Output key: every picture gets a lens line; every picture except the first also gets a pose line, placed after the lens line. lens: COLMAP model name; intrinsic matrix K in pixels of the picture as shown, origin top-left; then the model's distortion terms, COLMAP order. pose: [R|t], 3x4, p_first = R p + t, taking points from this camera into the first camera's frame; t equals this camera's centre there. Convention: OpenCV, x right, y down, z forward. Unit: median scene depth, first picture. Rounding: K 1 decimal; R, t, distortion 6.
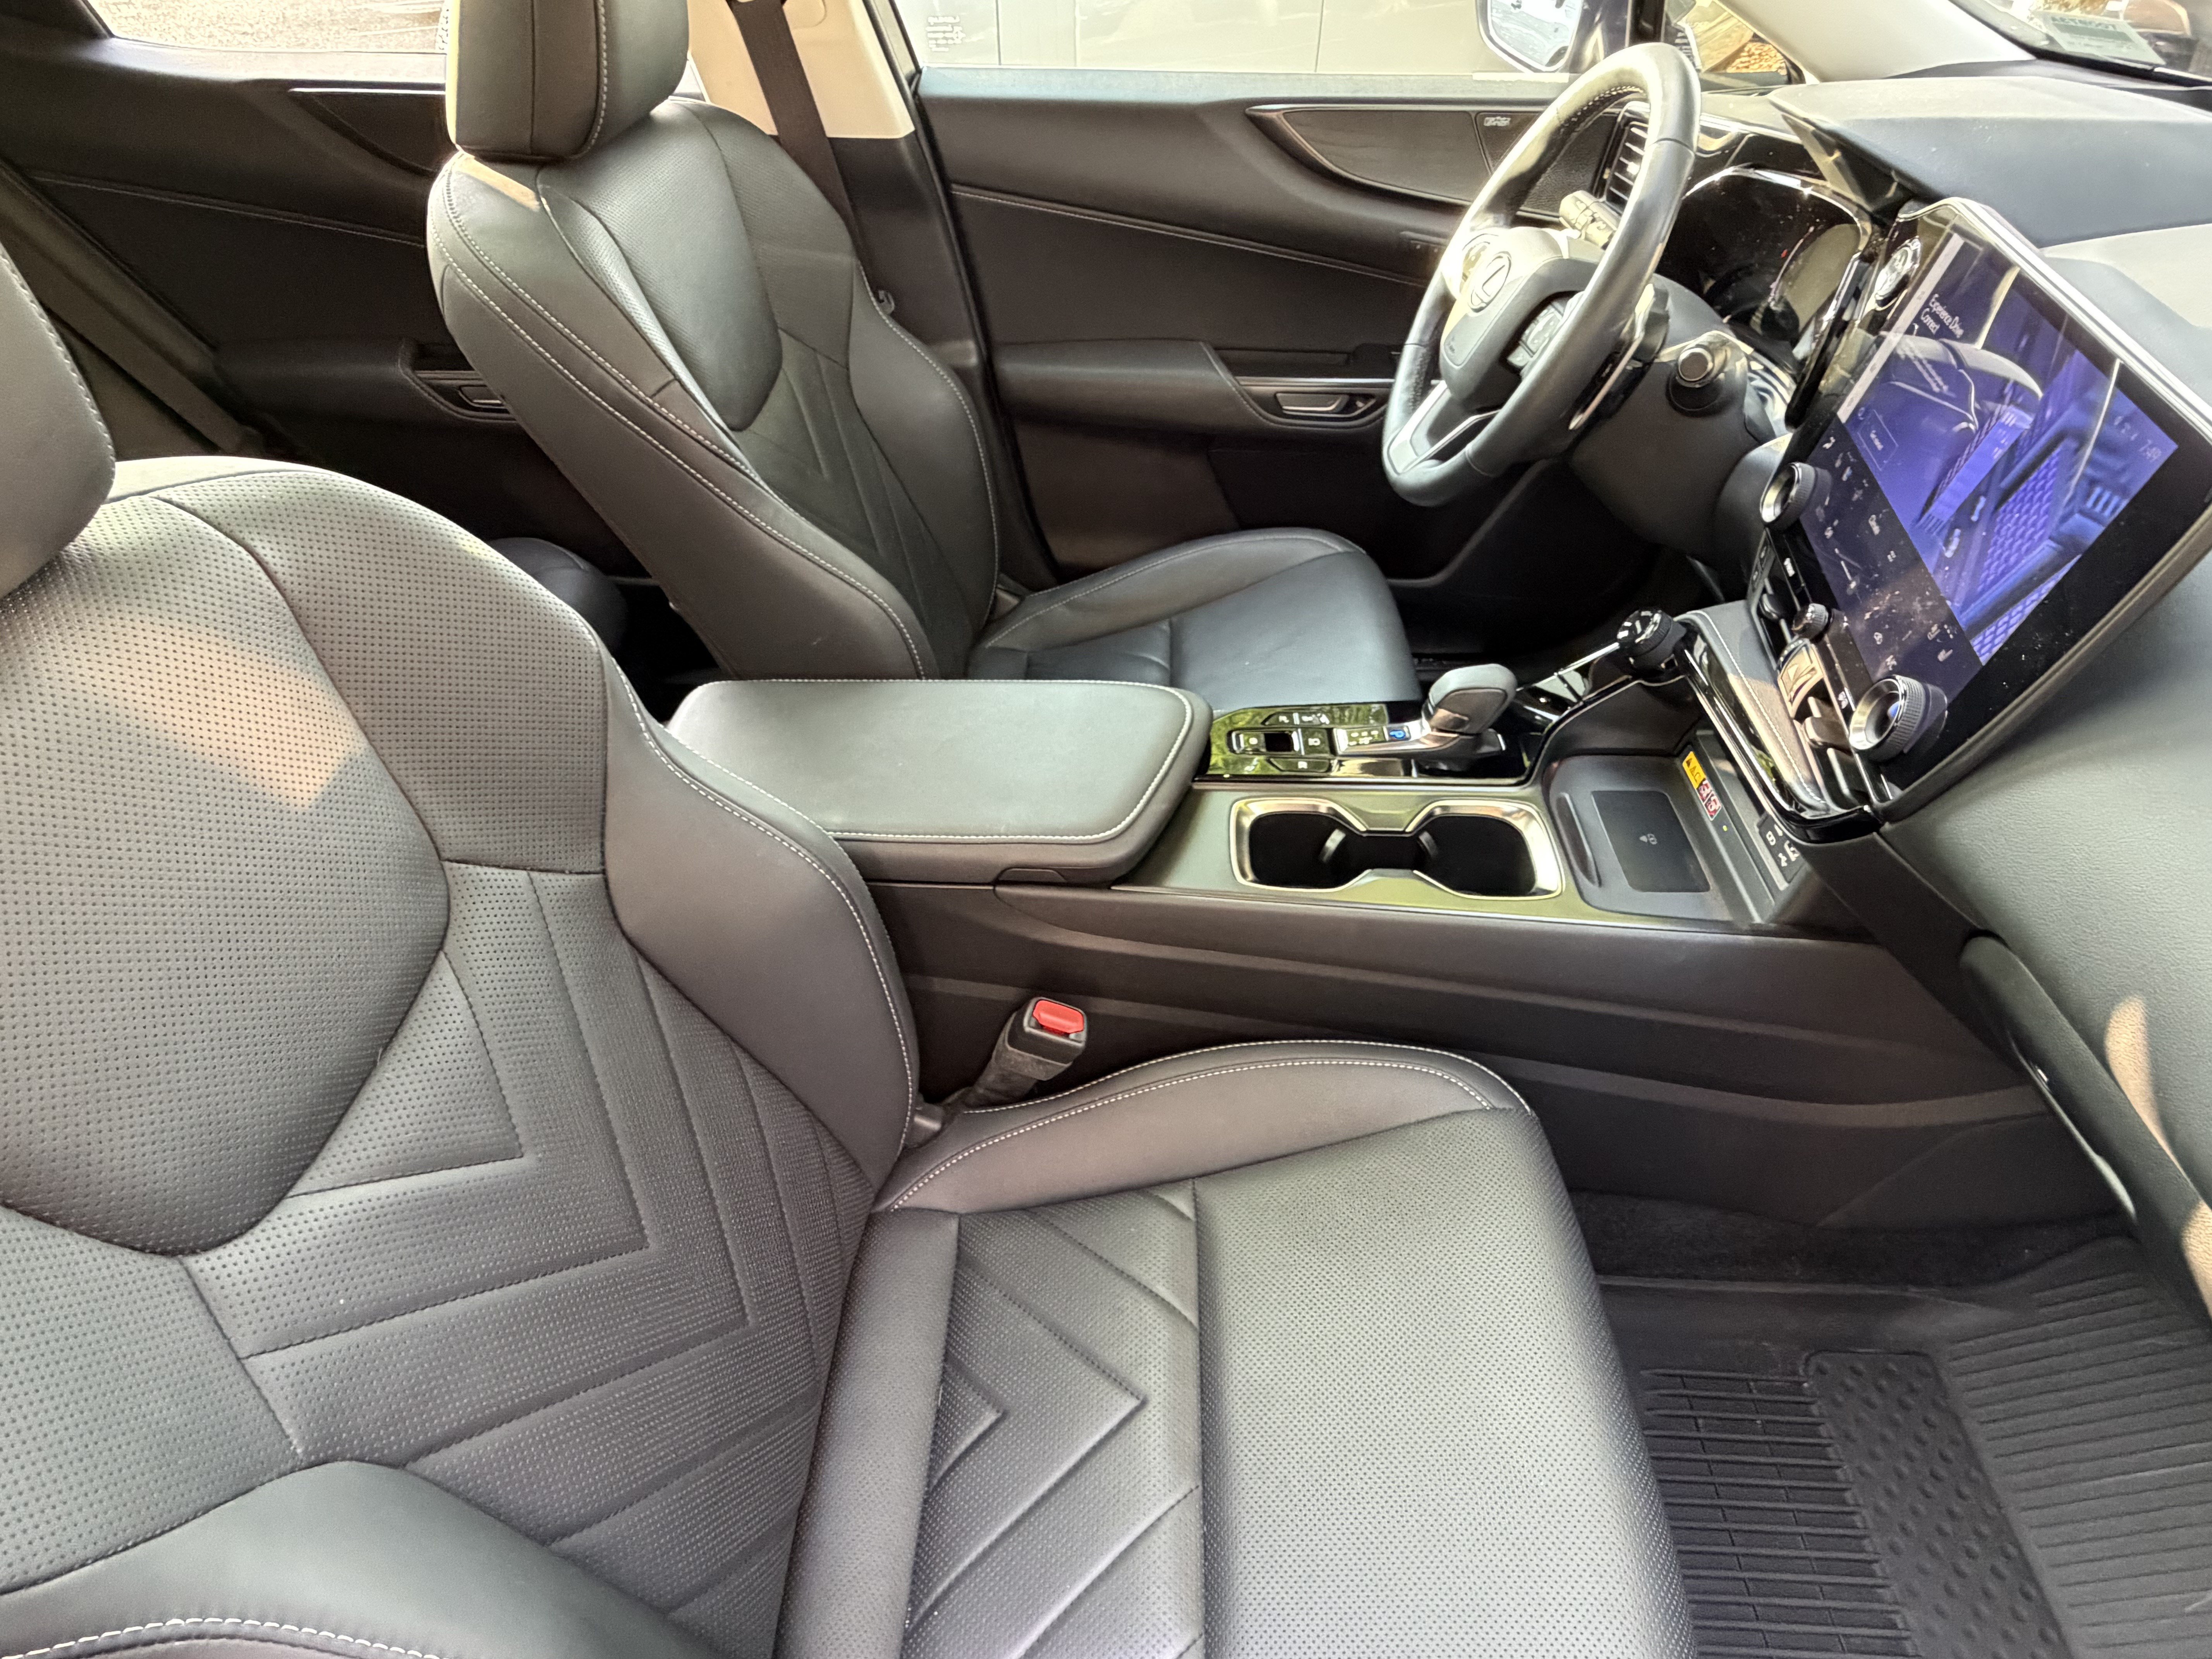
lens RADIAL K [[1175.4, 0, 1092.8], [0, 1175.4, 833.1], [0, 0, 1]] dist [-0.002805, 0.001058]
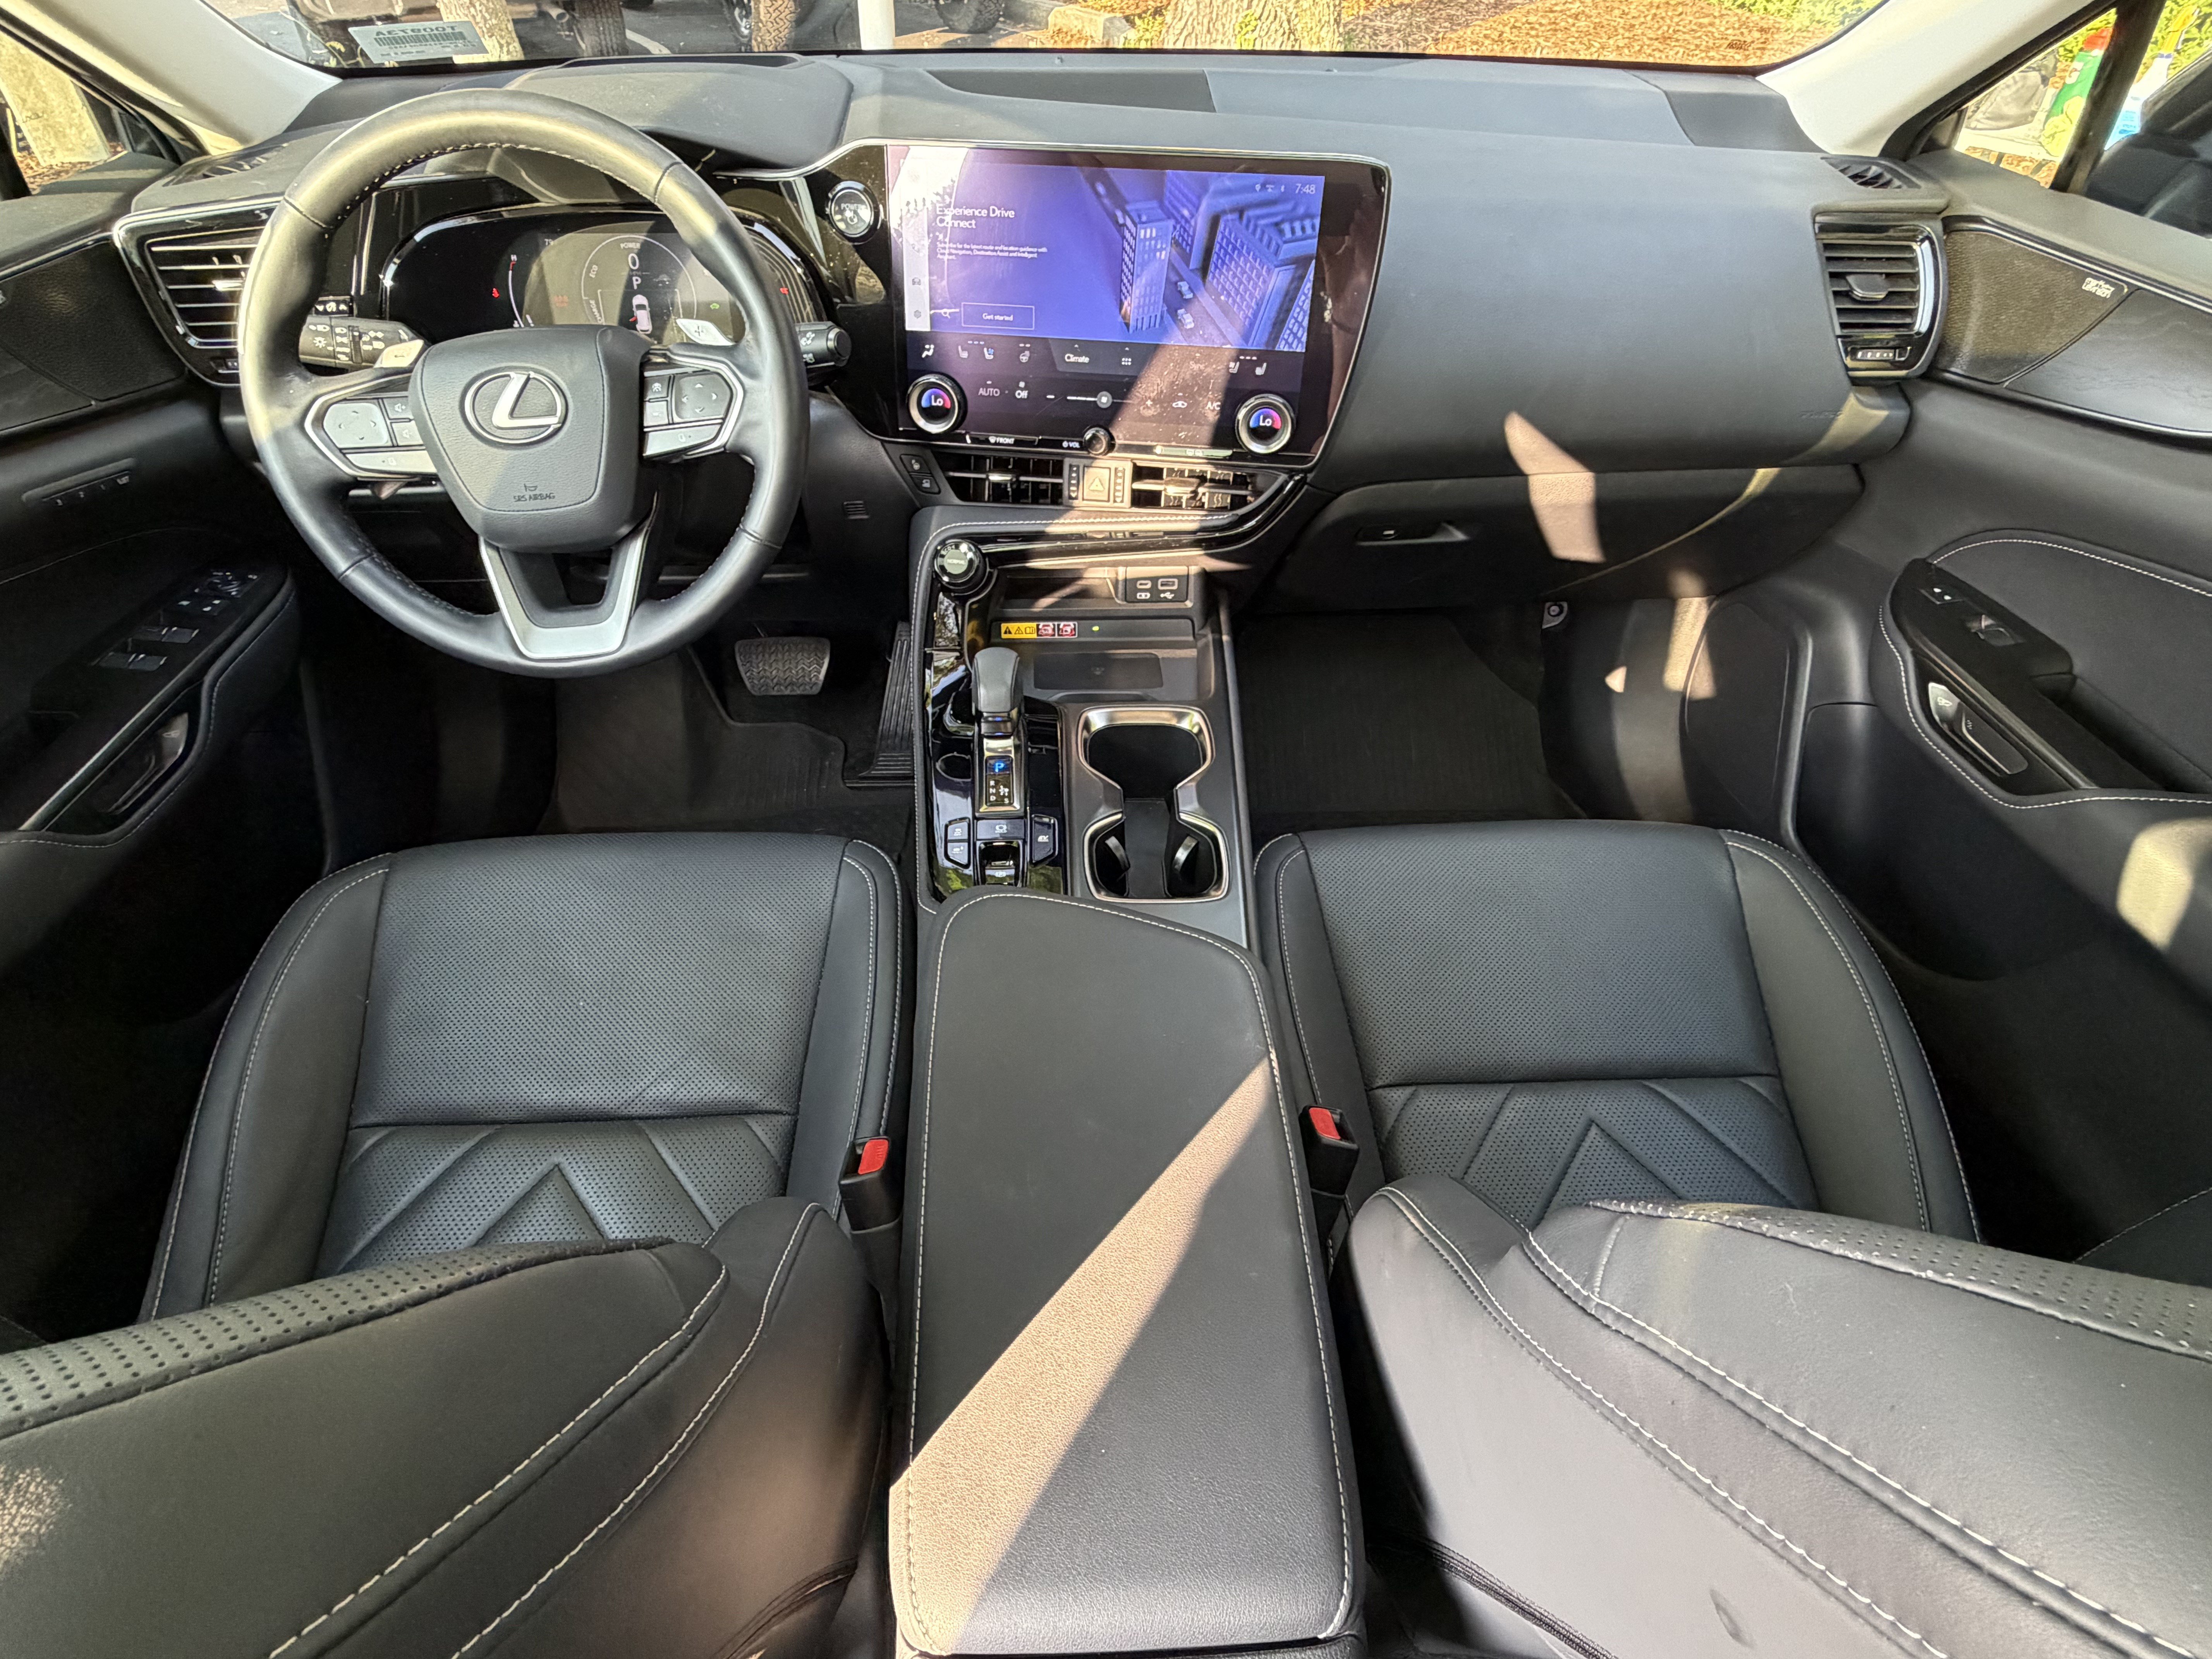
lens RADIAL K [[1175.4, 0, 1094.4], [0, 1175.4, 829.1], [0, 0, 1]] dist [-0.002805, 0.001058]
pose [[-0.090529, -0.629683, 0.771560, -0.540310], [0.662186, 0.540608, 0.518895, -0.524553], [-0.743851, 0.557891, 0.368026, 0.653788]]
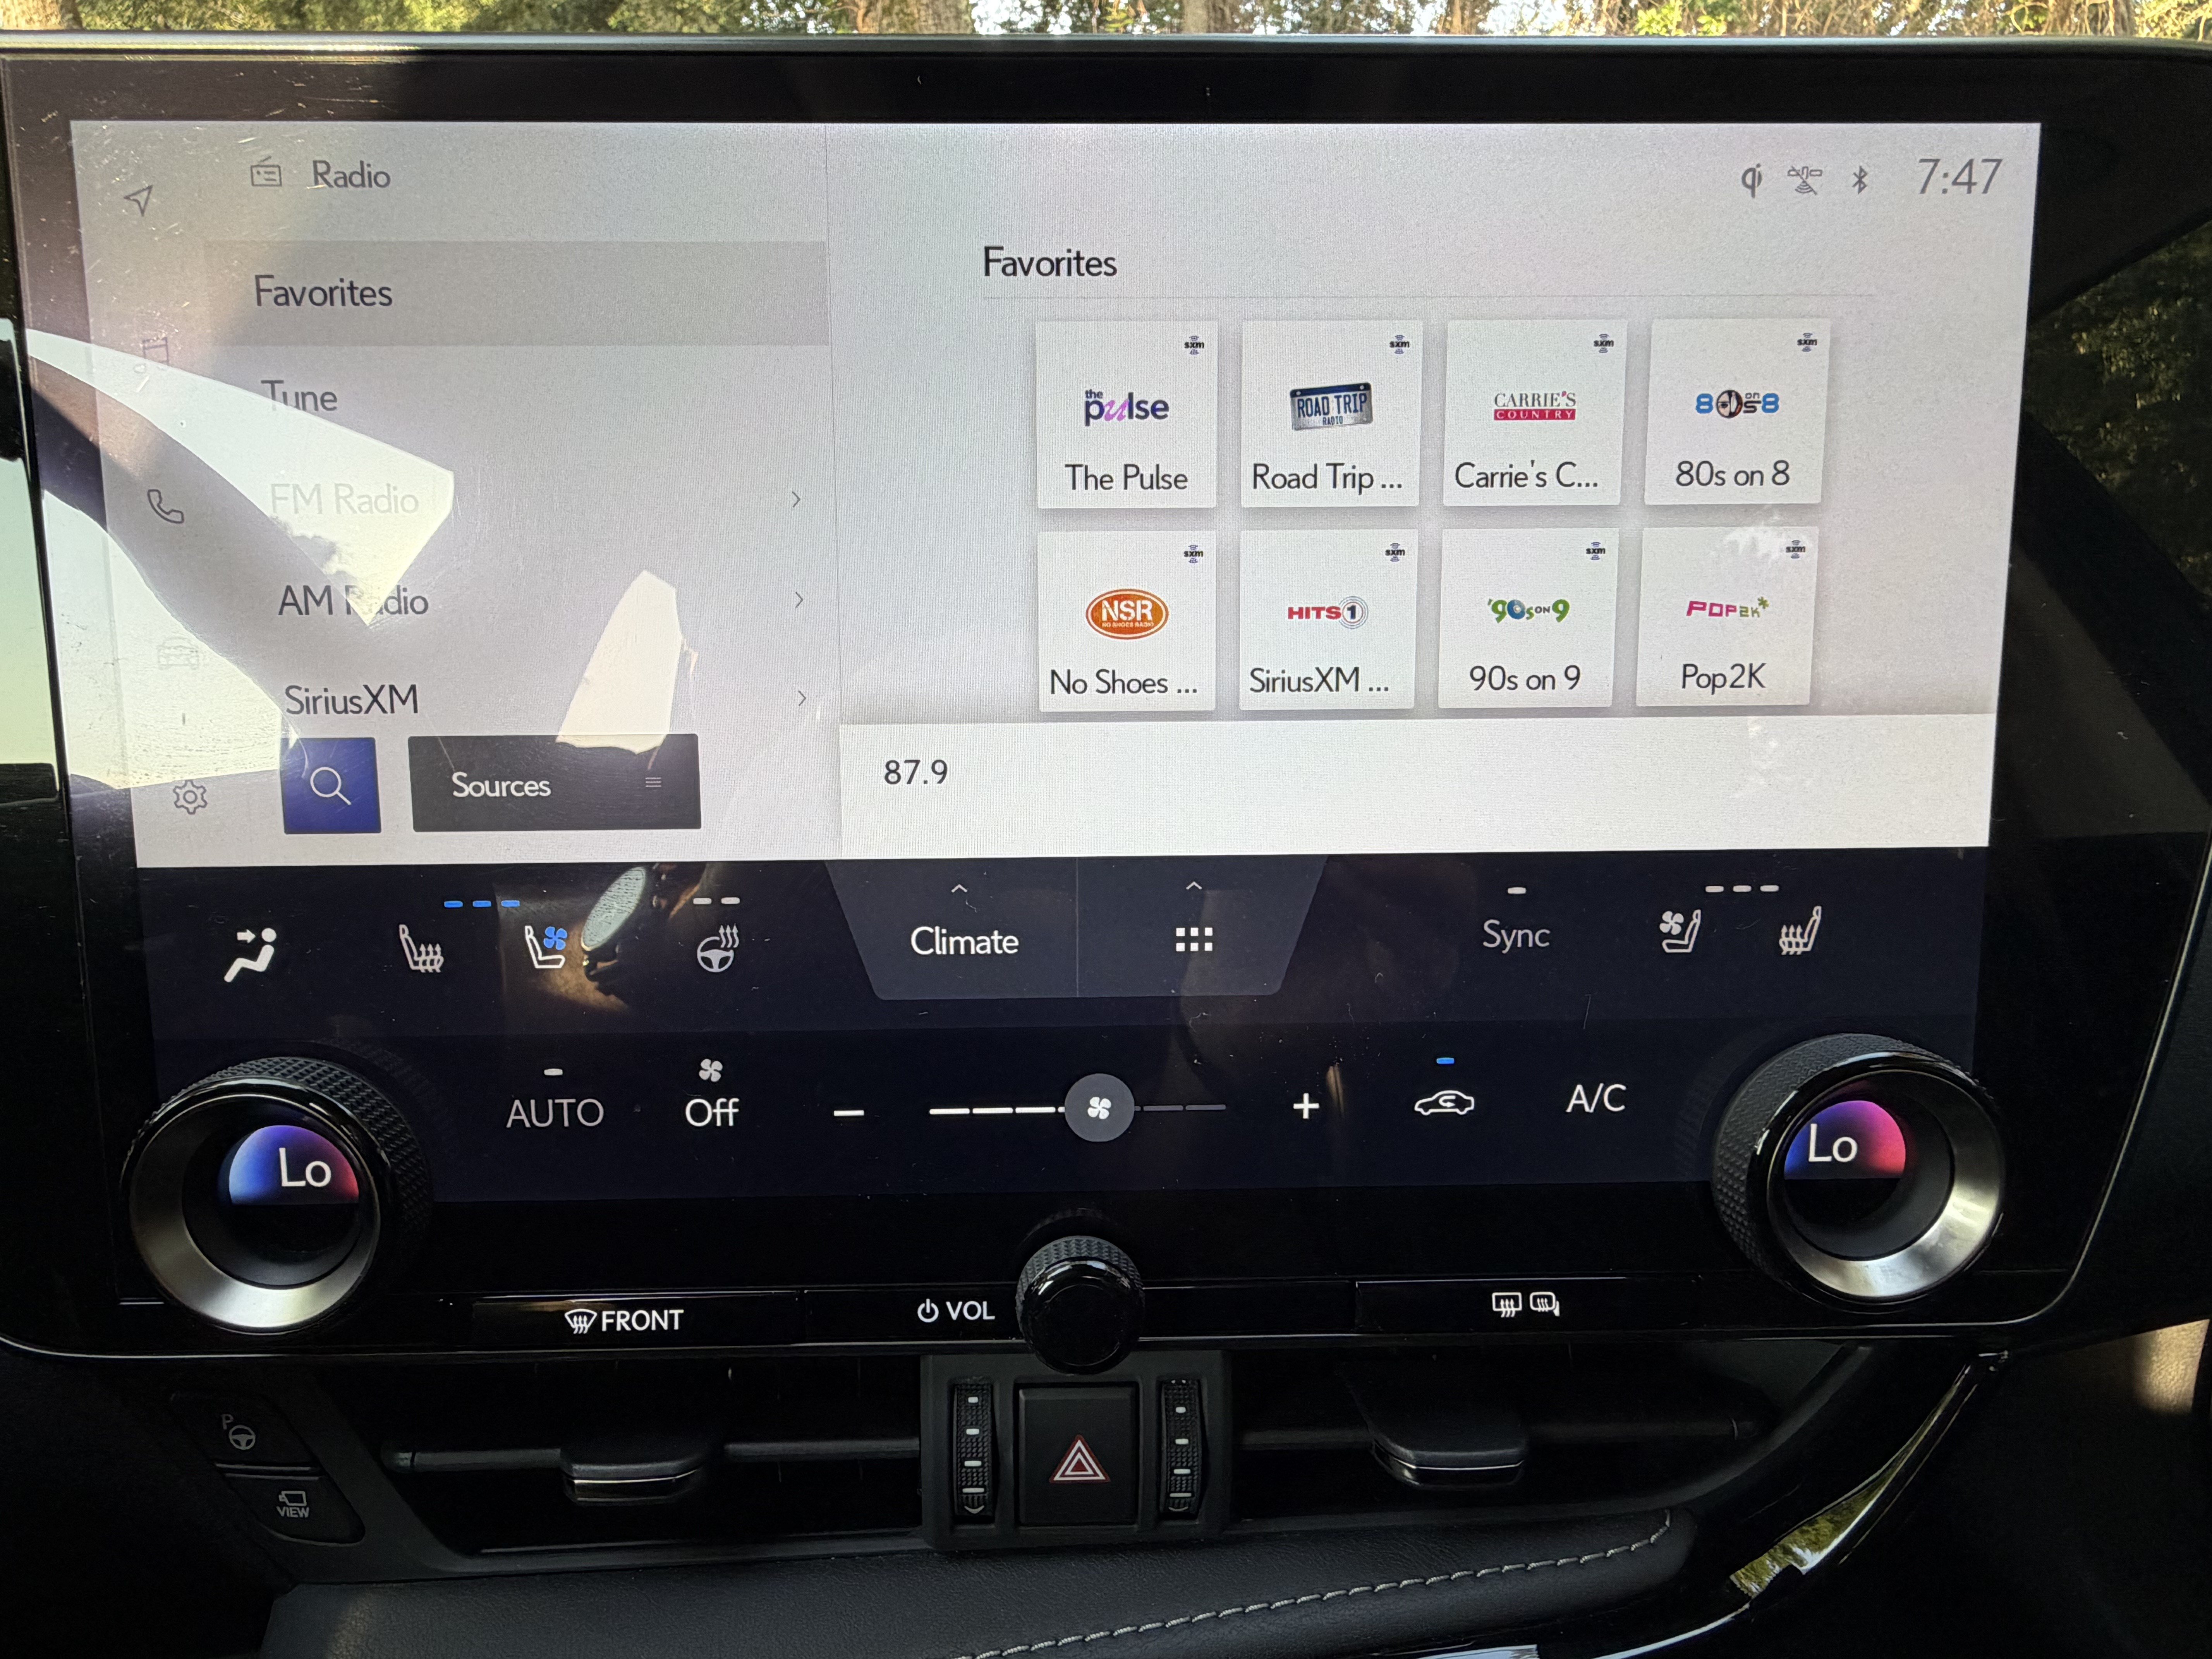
lens RADIAL K [[1175.4, 0, 1046.3], [0, 1175.4, 838.5], [0, 0, 1]] dist [-0.002805, 0.001058]
pose [[-0.243917, -0.274682, 0.930083, 0.334147], [0.657424, 0.658217, 0.366803, -0.301565], [-0.712951, 0.700928, 0.020032, 0.788573]]
